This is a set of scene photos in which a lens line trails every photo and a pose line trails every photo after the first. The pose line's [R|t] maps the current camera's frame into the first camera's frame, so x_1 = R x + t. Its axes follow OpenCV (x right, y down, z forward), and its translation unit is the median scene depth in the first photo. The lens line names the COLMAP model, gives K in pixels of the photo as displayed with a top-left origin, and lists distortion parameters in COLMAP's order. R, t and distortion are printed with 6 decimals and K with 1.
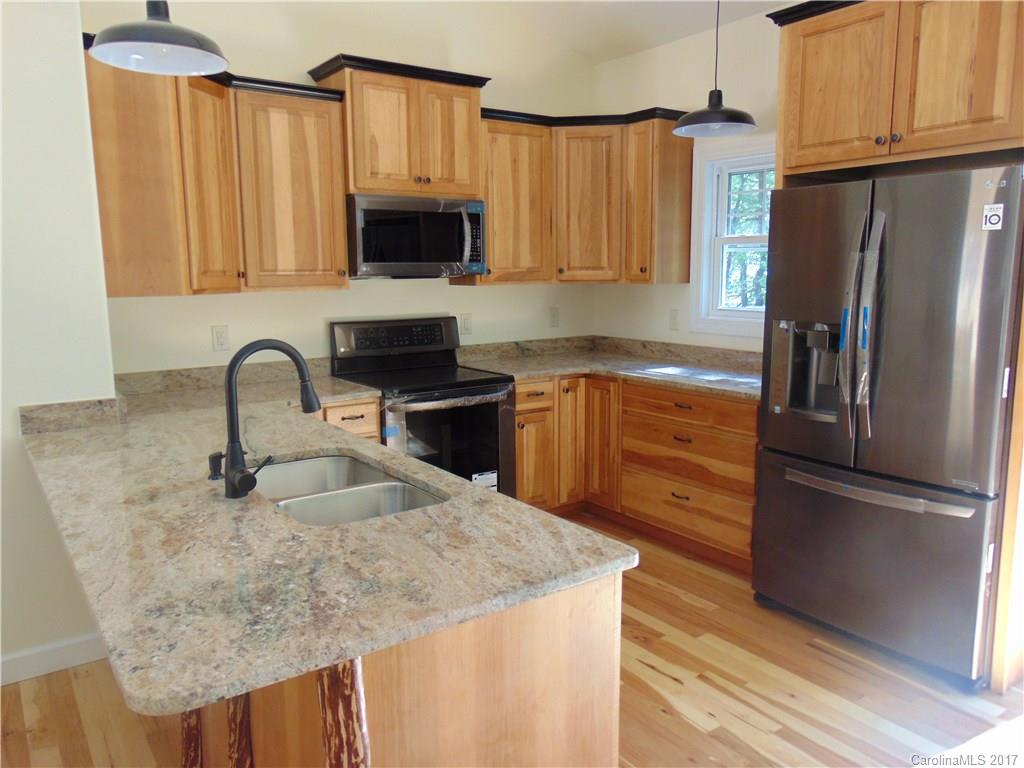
lens RADIAL K [[765.7, 0, 509.3], [0, 765.7, 384.8], [0, 0, 1]] dist [-0.006426, 0.032647]
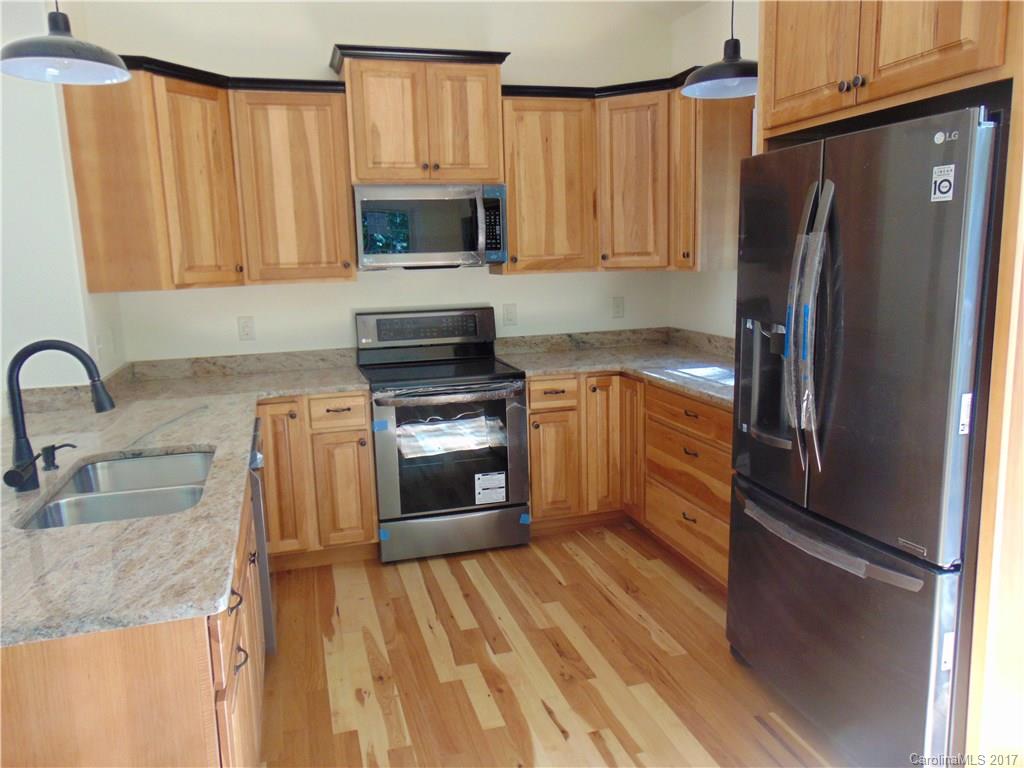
lens RADIAL K [[765.7, 0, 511.4], [0, 765.7, 383.9], [0, 0, 1]] dist [-0.006426, 0.032647]
pose [[0.943157, 0.037882, -0.330182, 0.331361], [-0.029825, 0.999122, 0.029437, -0.026794], [0.331007, -0.017916, 0.943458, 0.125018]]
